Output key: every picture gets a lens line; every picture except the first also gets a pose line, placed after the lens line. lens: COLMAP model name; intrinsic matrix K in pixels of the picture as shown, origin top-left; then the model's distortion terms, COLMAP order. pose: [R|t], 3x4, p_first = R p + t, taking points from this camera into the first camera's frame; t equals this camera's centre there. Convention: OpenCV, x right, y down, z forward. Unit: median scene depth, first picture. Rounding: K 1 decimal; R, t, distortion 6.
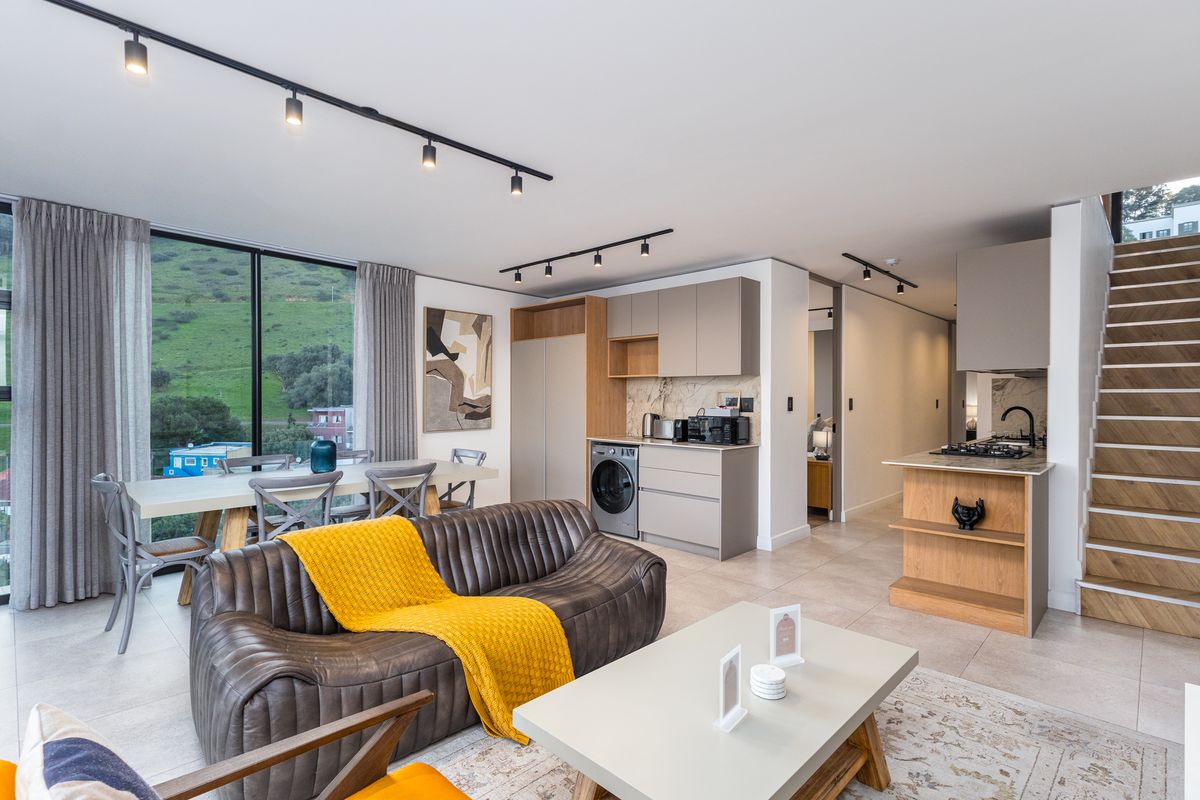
lens RADIAL K [[573.5, 0, 597.4], [0, 573.5, 404.3], [0, 0, 1]] dist [0.000330, 0.000732]
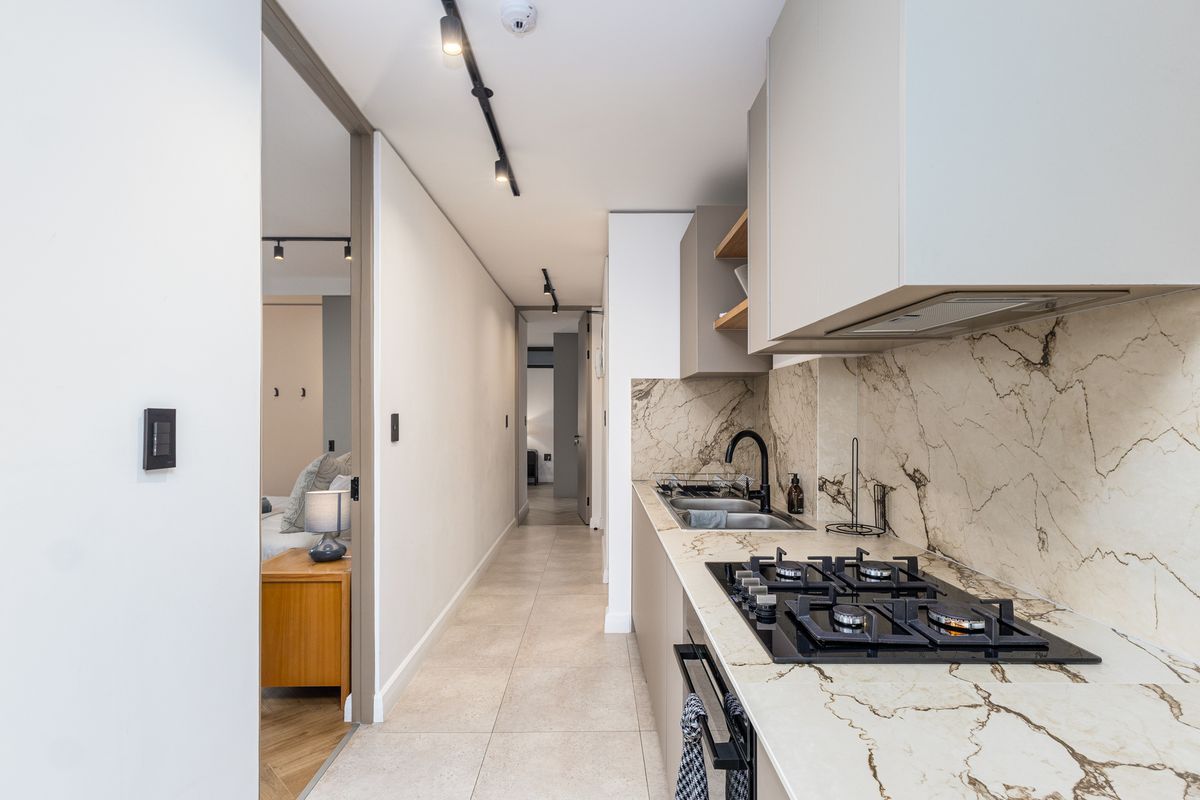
lens RADIAL K [[573.5, 0, 597.4], [0, 573.5, 404.3], [0, 0, 1]] dist [0.000330, 0.000732]
pose [[0.707611, 0.006613, 0.706571, 0.245295], [0.012138, 0.999695, -0.021513, -0.006702], [-0.706498, 0.023799, 0.707315, 0.587572]]
